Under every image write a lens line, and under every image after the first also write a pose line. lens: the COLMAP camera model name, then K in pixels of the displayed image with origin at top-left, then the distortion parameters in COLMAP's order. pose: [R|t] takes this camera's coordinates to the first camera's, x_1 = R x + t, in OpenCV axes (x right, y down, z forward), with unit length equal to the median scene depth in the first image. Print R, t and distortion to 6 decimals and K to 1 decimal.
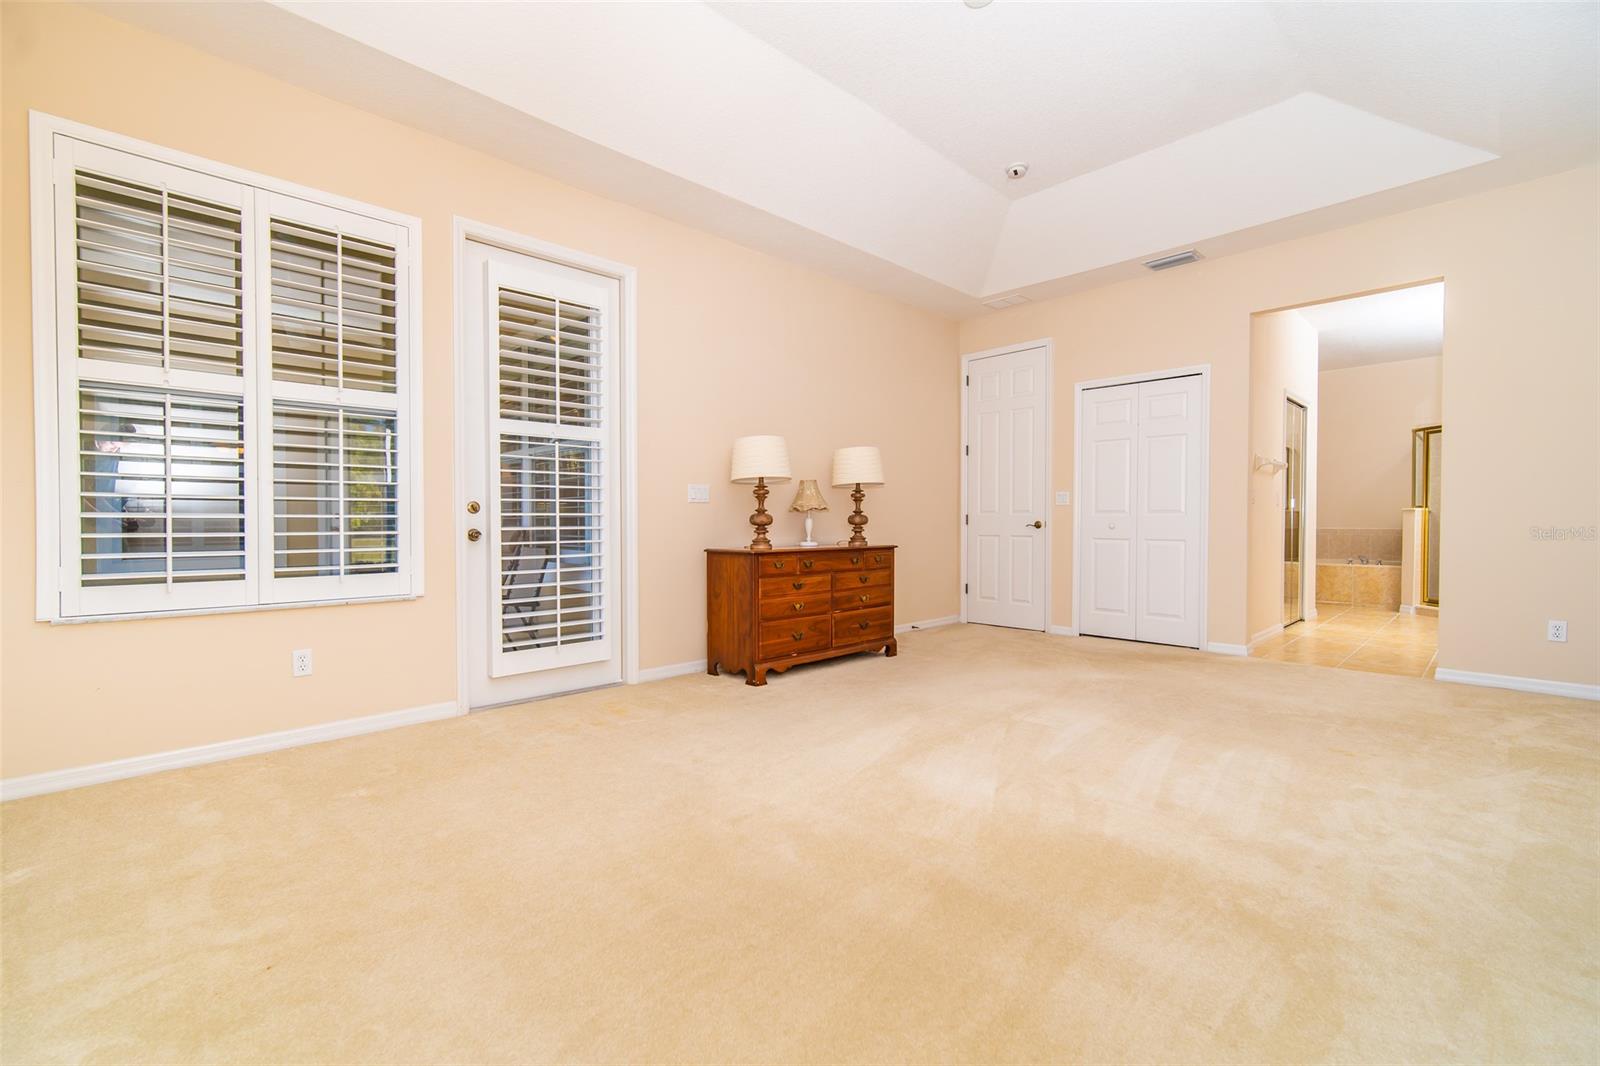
lens RADIAL K [[691.6, 0, 802.5], [0, 691.6, 526.5], [0, 0, 1]] dist [0.002013, 0.000738]
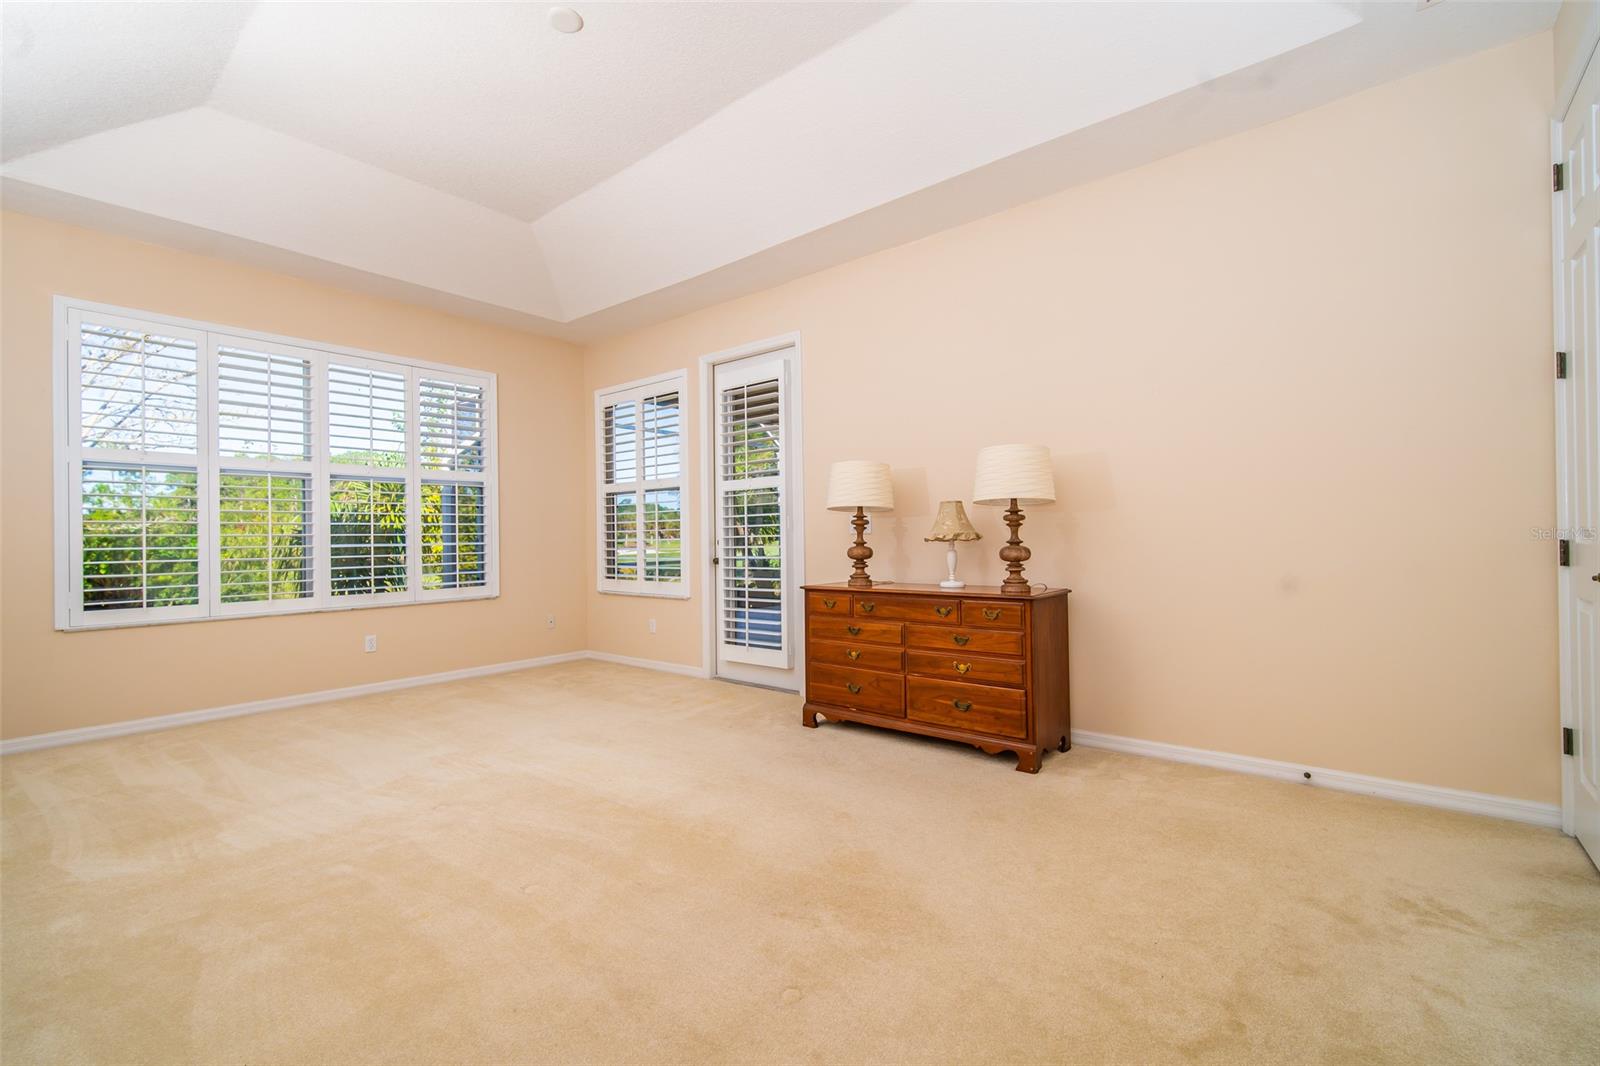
lens RADIAL K [[691.6, 0, 803.4], [0, 691.6, 543.8], [0, 0, 1]] dist [0.002013, 0.000738]
pose [[0.111347, -0.009959, -0.993732, 0.827362], [-0.013445, 0.999843, -0.011527, -0.010336], [0.993691, 0.014644, 0.111196, 0.825128]]
